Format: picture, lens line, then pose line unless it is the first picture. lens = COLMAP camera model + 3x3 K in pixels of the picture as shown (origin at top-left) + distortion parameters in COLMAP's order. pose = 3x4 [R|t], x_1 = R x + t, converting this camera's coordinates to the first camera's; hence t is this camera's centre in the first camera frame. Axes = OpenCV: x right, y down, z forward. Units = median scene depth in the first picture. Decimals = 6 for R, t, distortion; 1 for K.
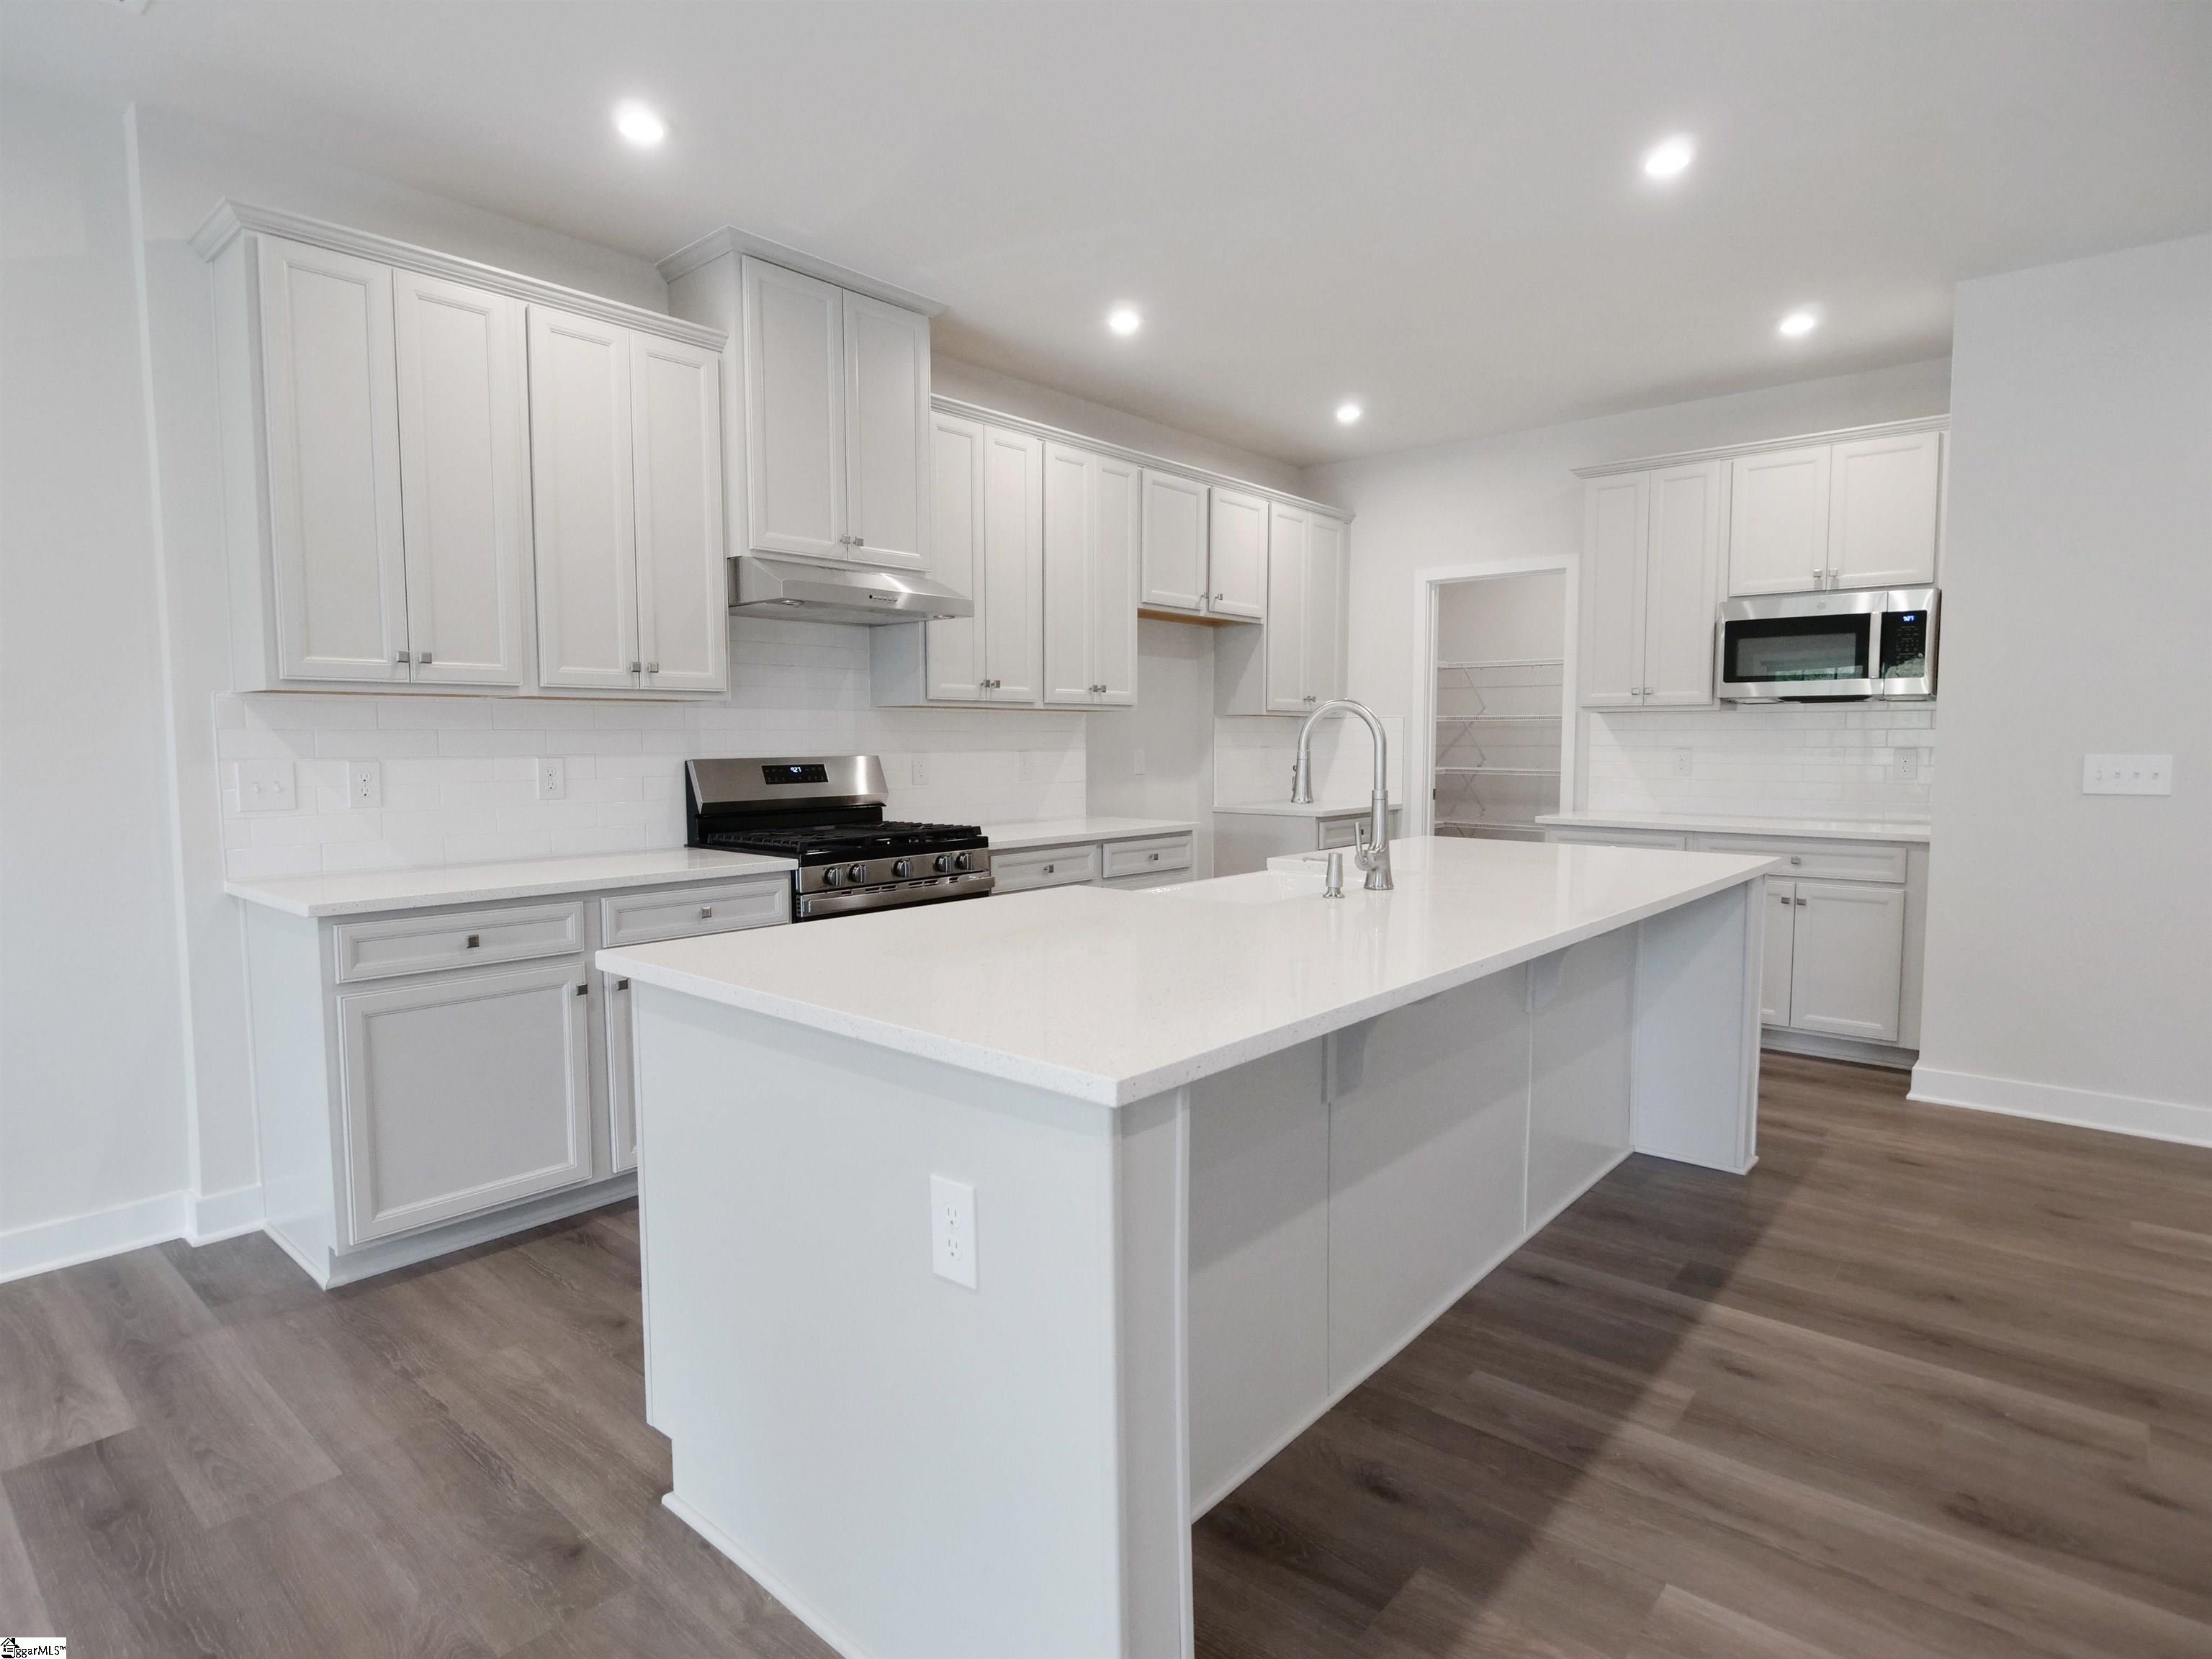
lens RADIAL K [[1203.4, 0, 1094.4], [0, 1203.4, 829.0], [0, 0, 1]] dist [-0.014608, 0.000138]
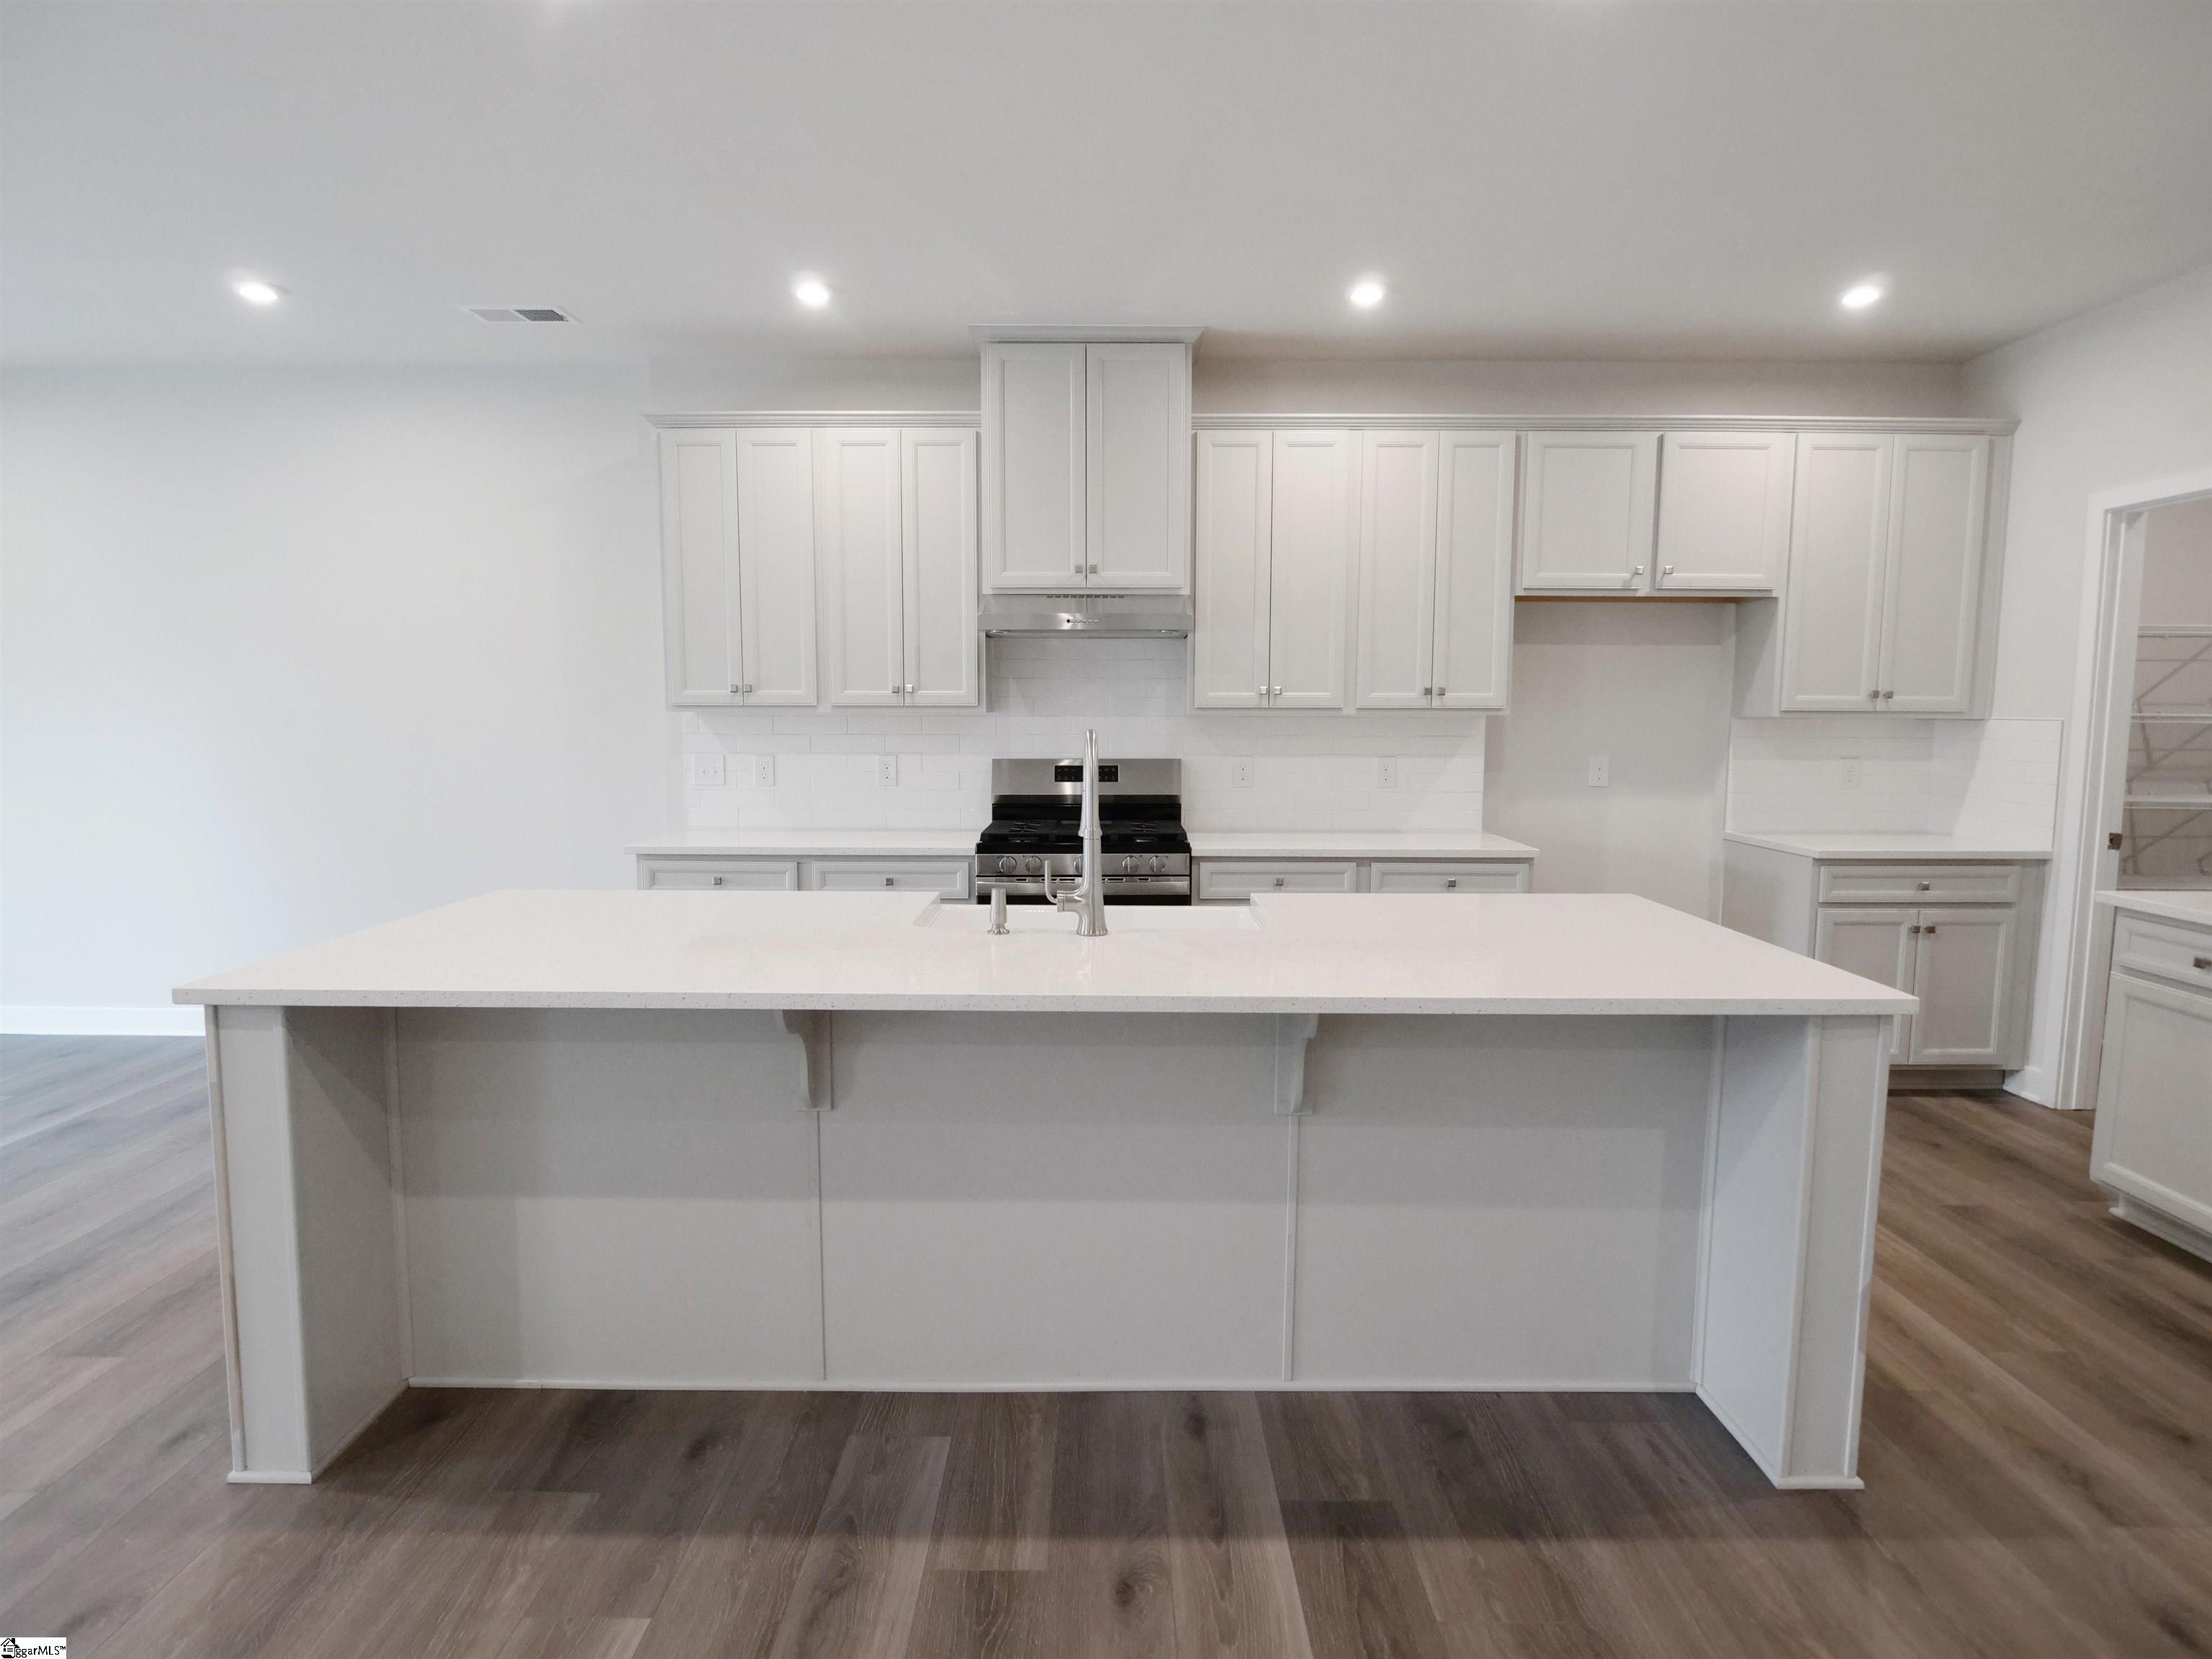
lens RADIAL K [[1203.4, 0, 1087.9], [0, 1203.4, 819.7], [0, 0, 1]] dist [-0.014608, 0.000138]
pose [[0.646136, 0.073529, -0.759672, 0.662312], [-0.061935, 0.997117, 0.043833, -0.055501], [0.760705, 0.018728, 0.648827, 0.276419]]
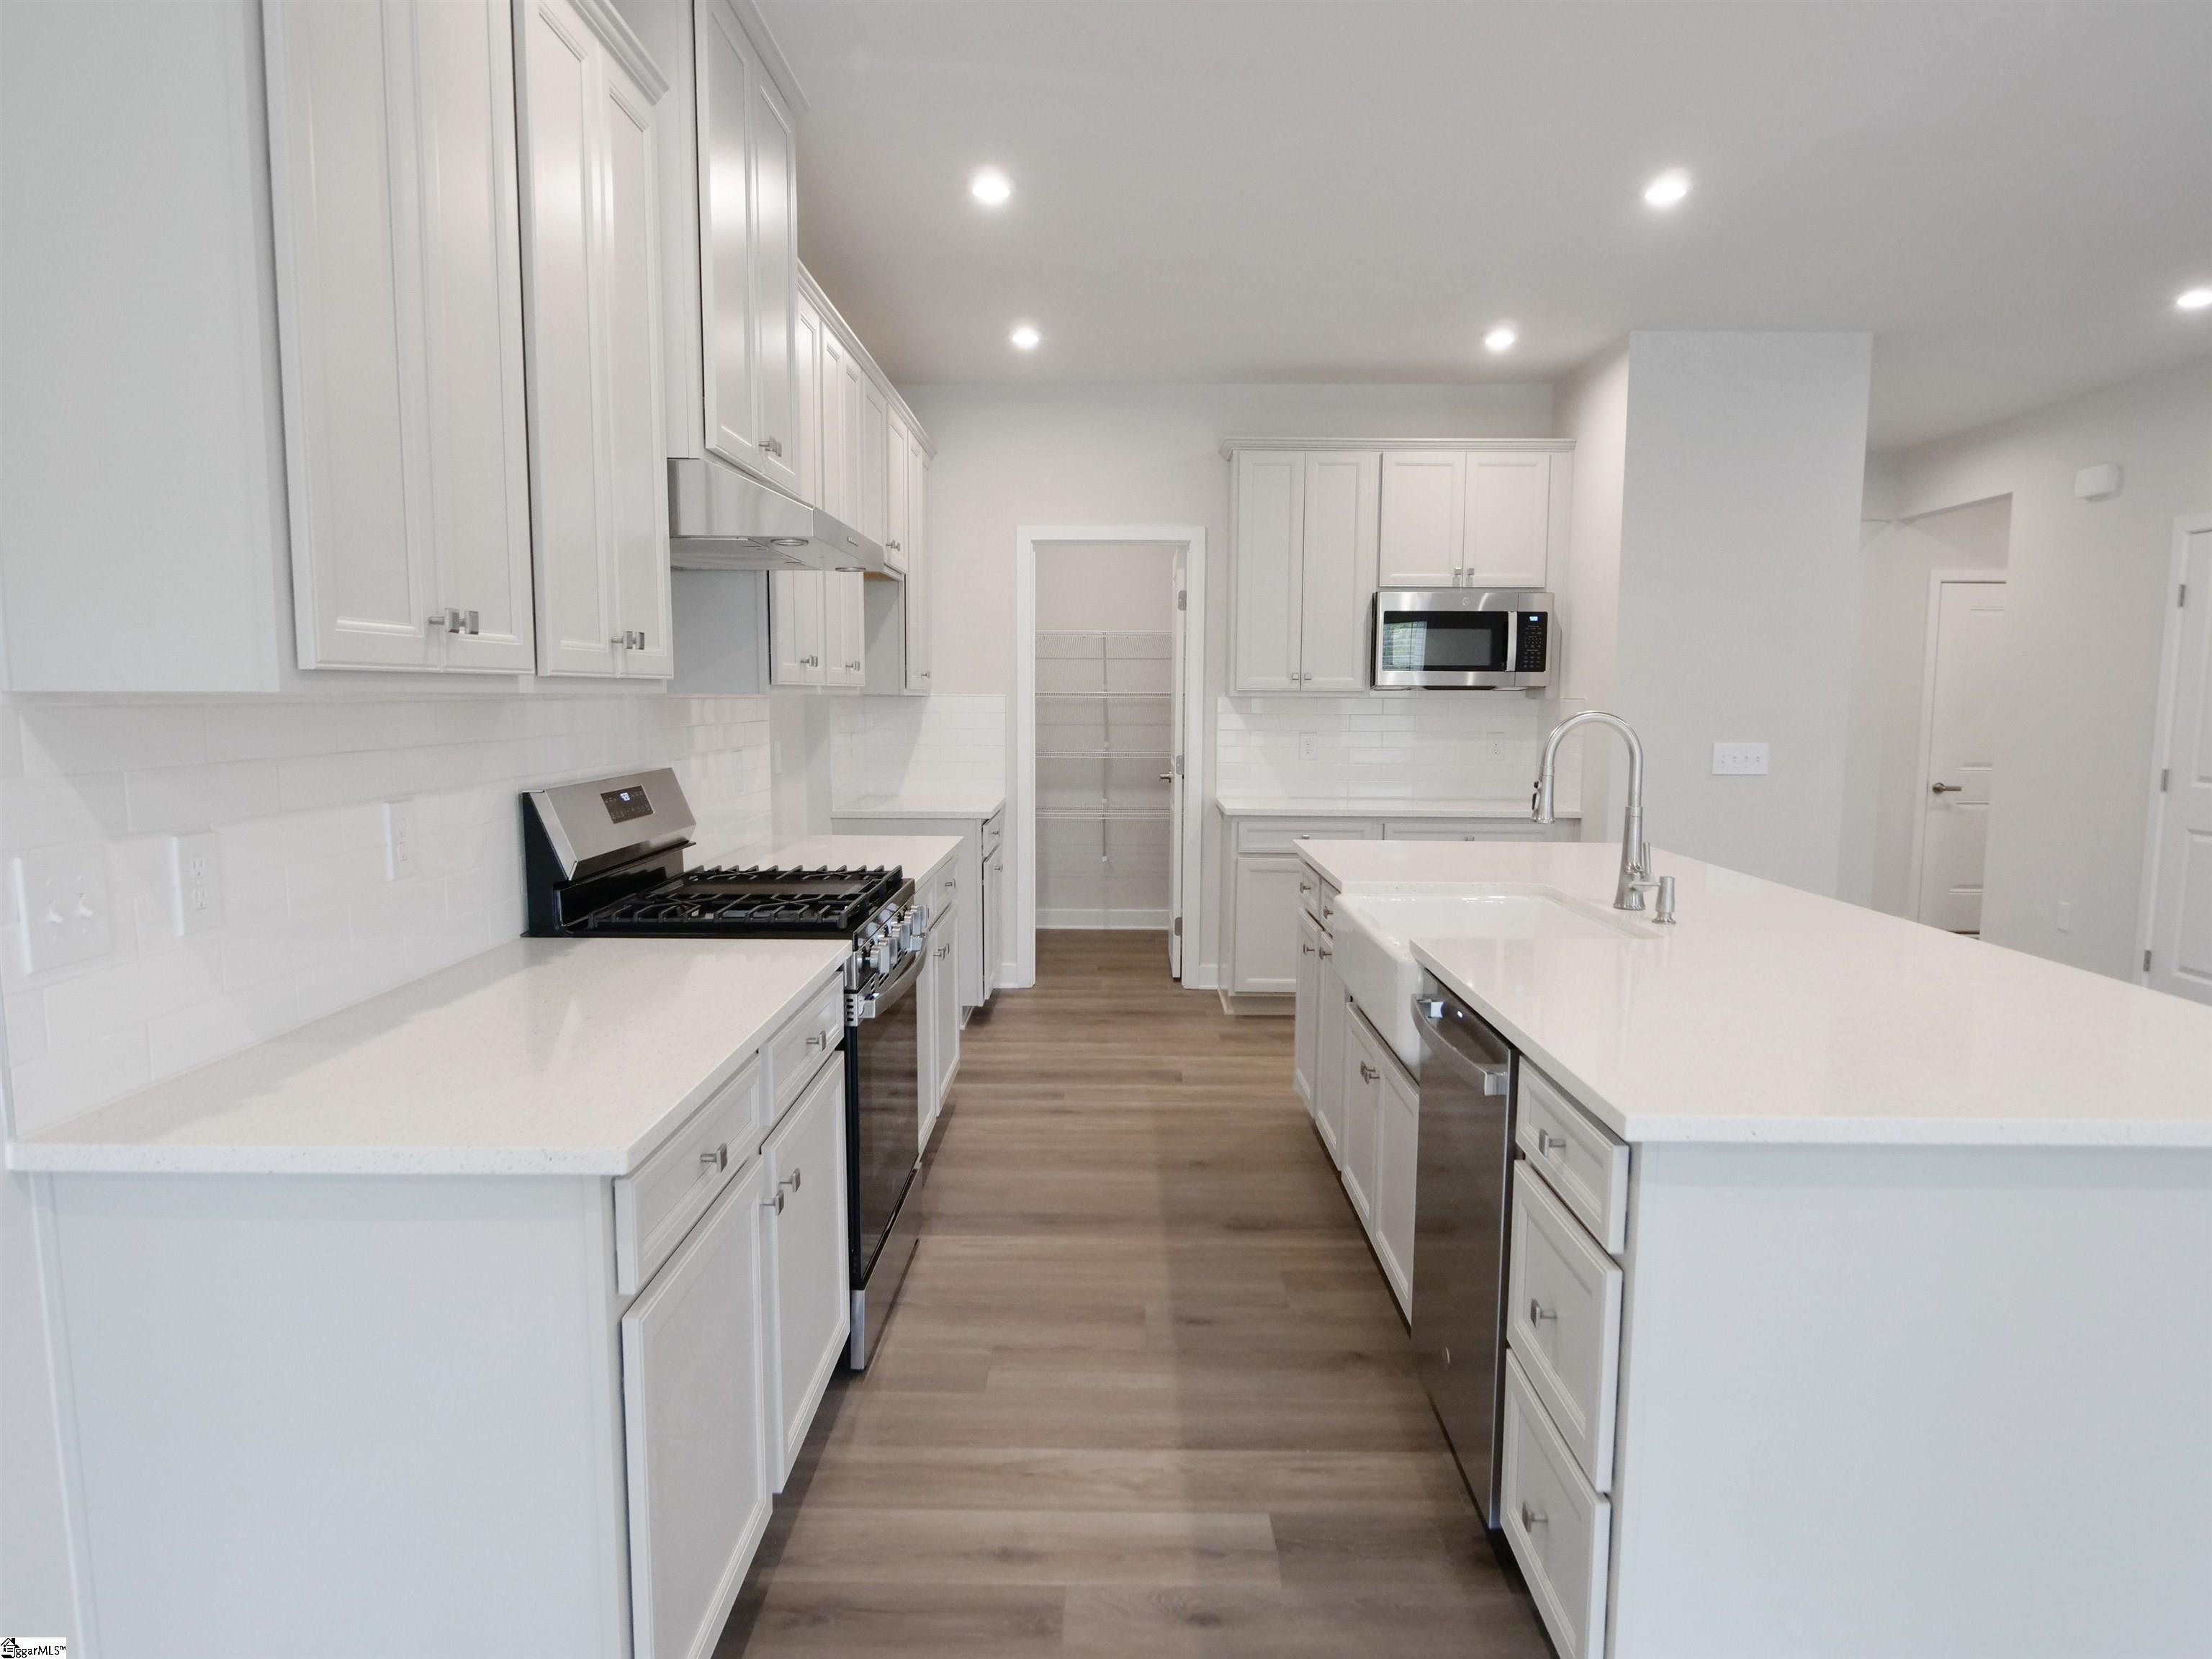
lens RADIAL K [[1423.1, 0, 1092.9], [0, 1423.1, 847.7], [0, 0, 1]] dist [-0.023685, -0.000305]
pose [[0.759920, -0.064011, 0.646857, -0.579945], [0.042592, 0.997904, 0.048712, -0.051343], [-0.648620, -0.009466, 0.761054, 0.293301]]
